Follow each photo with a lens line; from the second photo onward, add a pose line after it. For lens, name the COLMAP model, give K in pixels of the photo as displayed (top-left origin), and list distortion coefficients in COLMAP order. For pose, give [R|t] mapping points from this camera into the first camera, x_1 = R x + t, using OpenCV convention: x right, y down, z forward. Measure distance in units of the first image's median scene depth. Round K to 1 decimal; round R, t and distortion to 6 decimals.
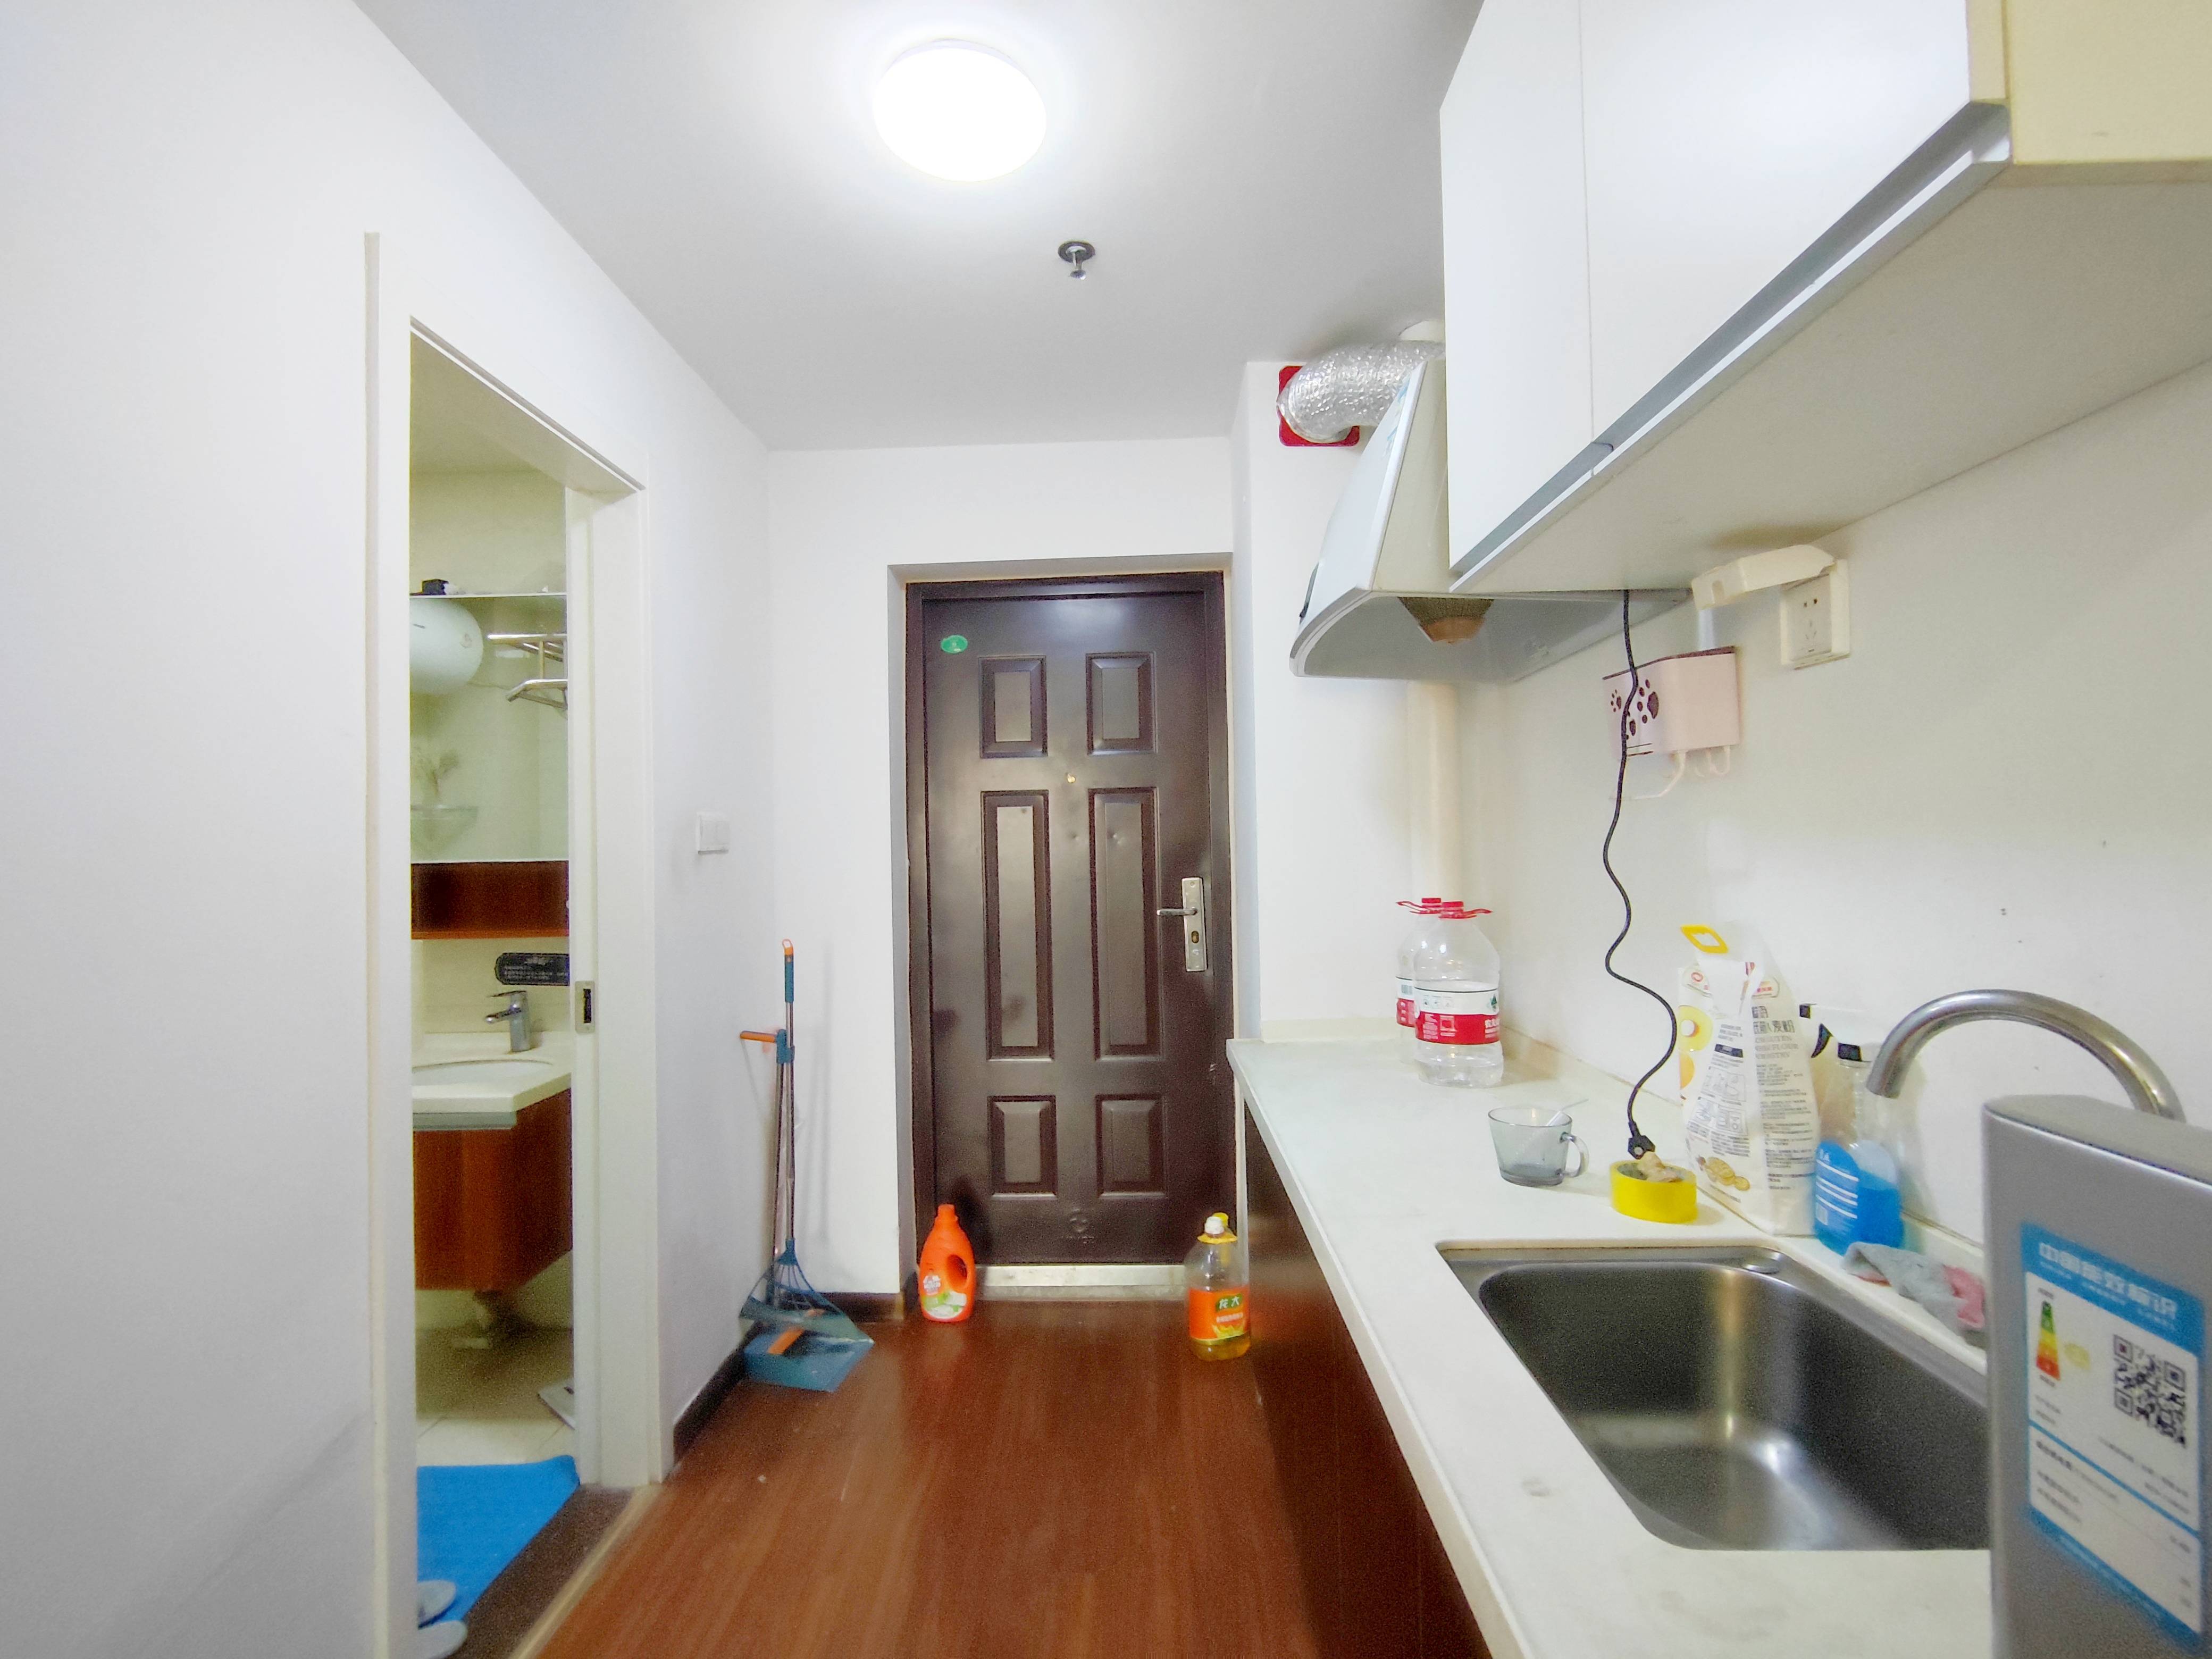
lens RADIAL K [[1018.0, 0, 1120.2], [0, 1018.0, 835.1], [0, 0, 1]] dist [0.010338, -0.000239]
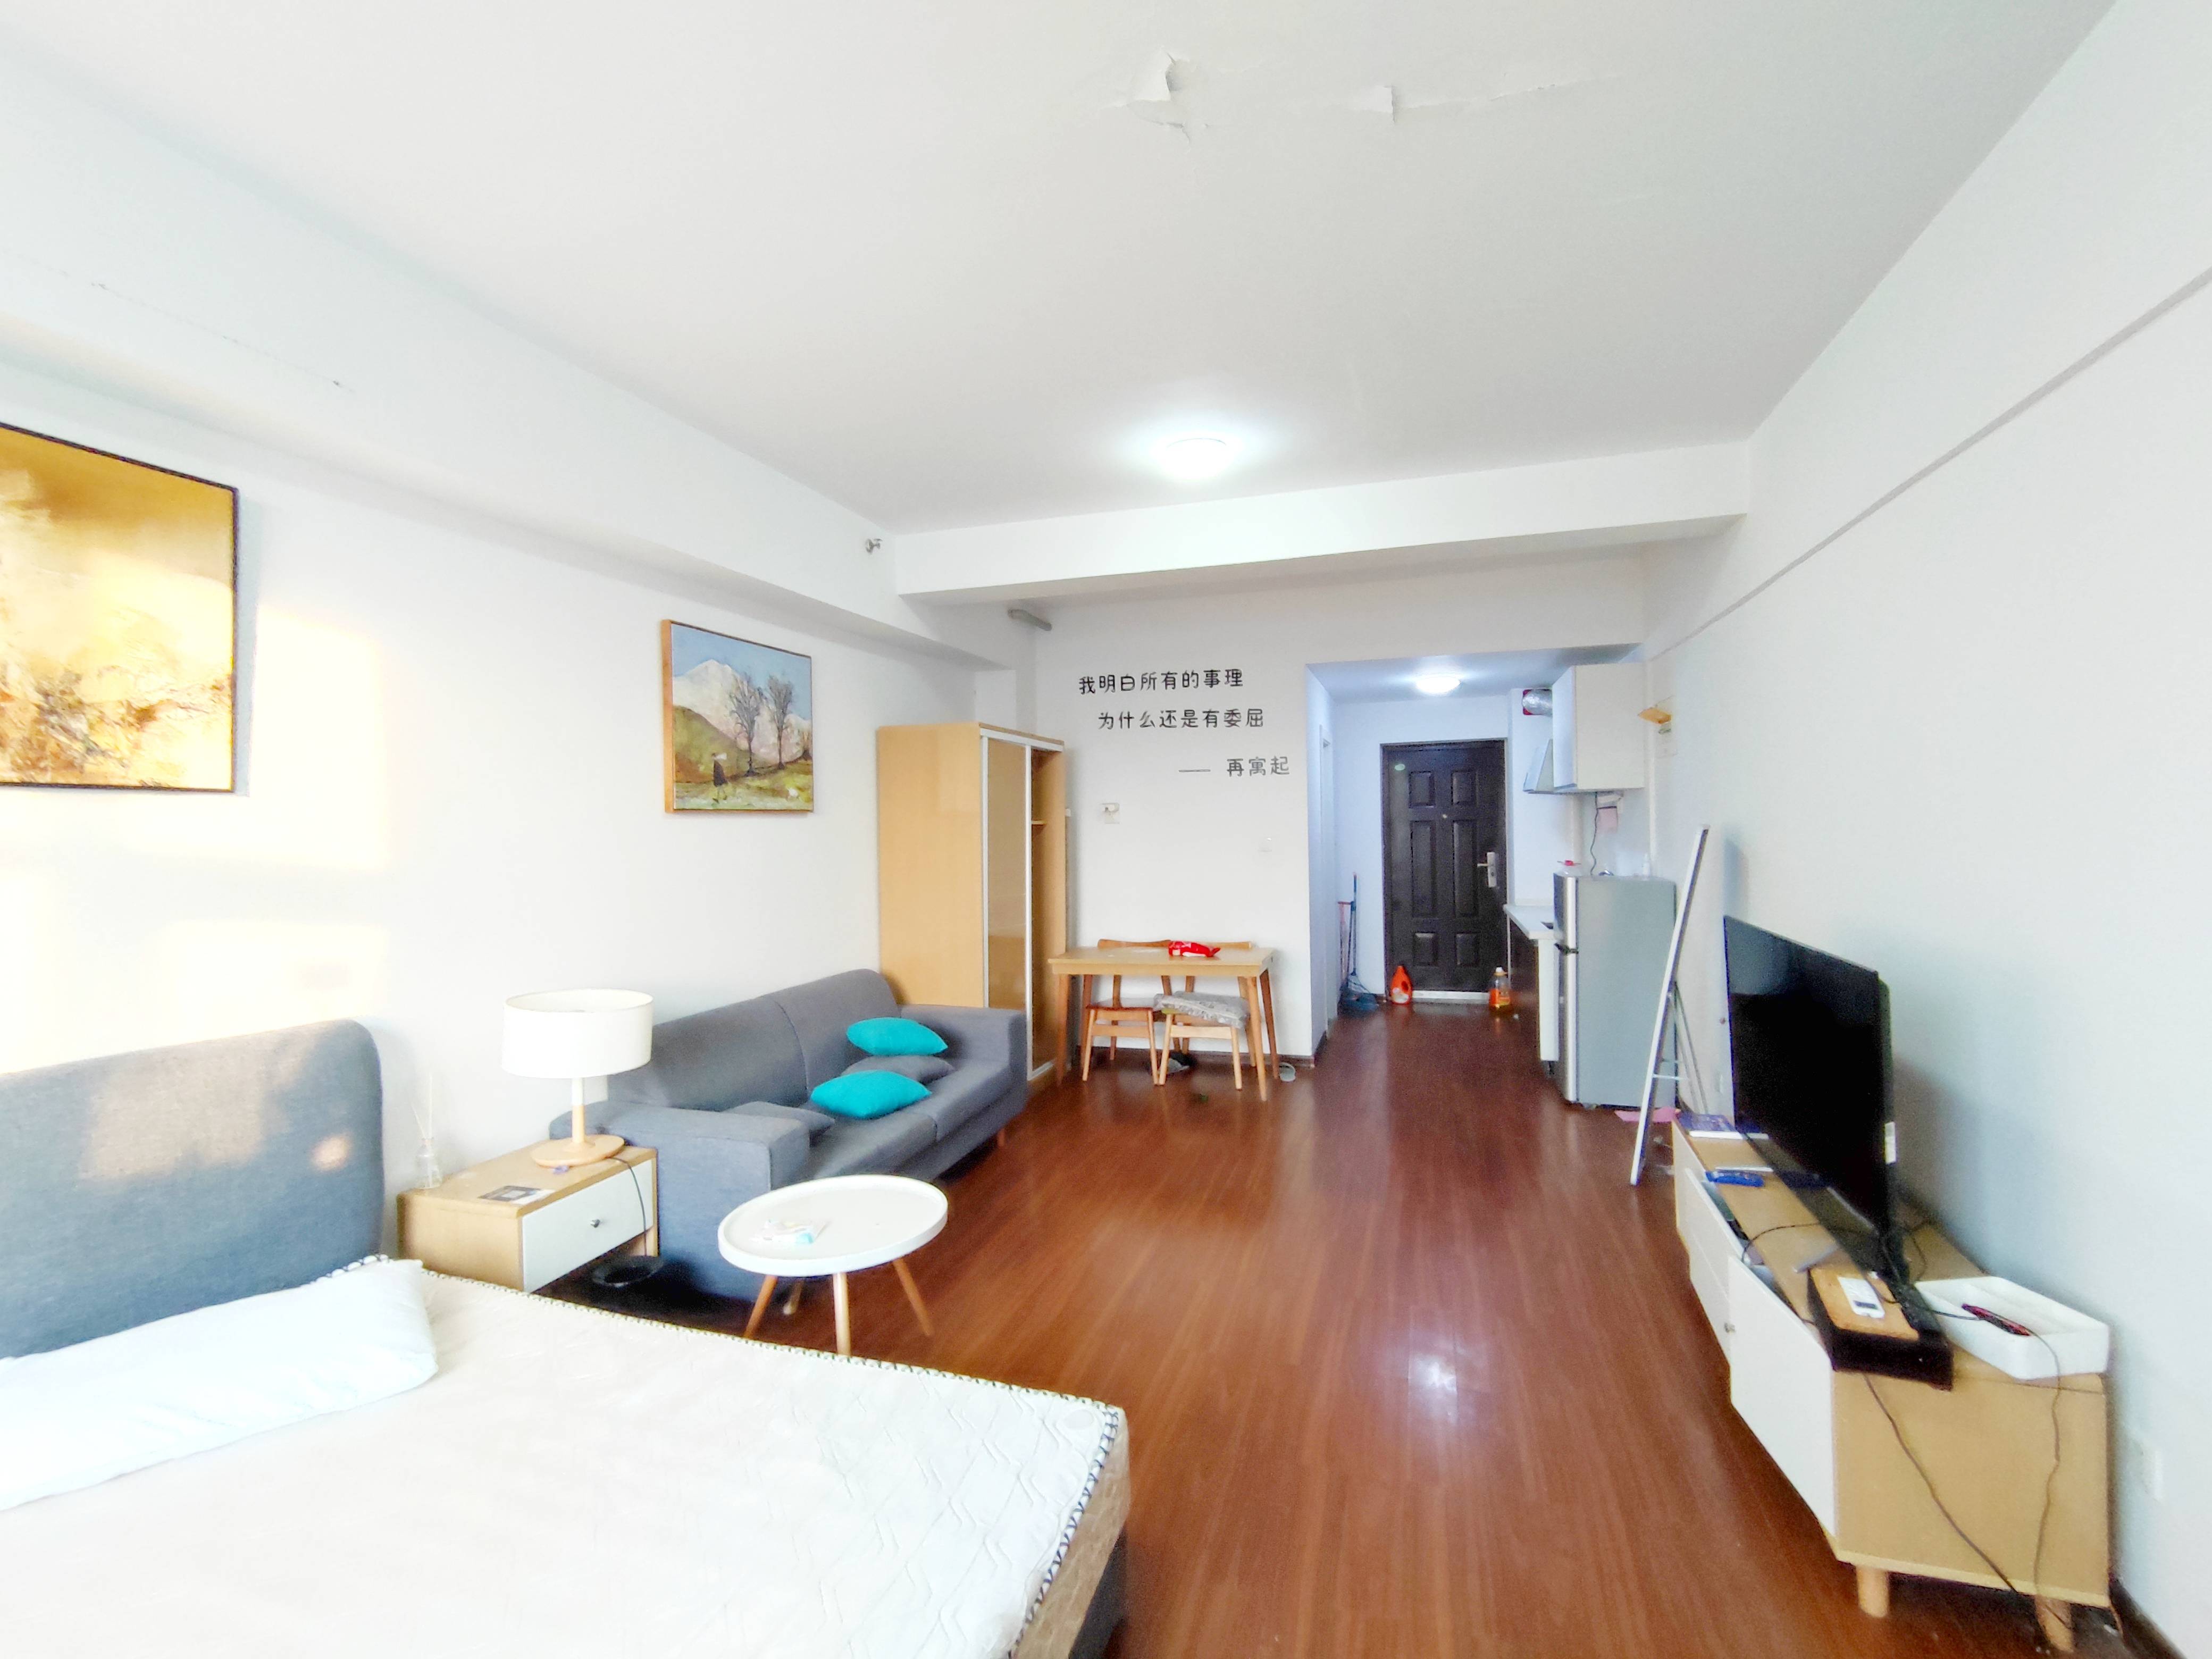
lens RADIAL K [[1018.0, 0, 1120.2], [0, 1018.0, 835.1], [0, 0, 1]] dist [0.010338, -0.000239]
pose [[0.966269, 0.001395, -0.257529, -0.194596], [0.008258, 0.999303, 0.036400, -0.117221], [0.257401, -0.037299, 0.965585, -1.978243]]
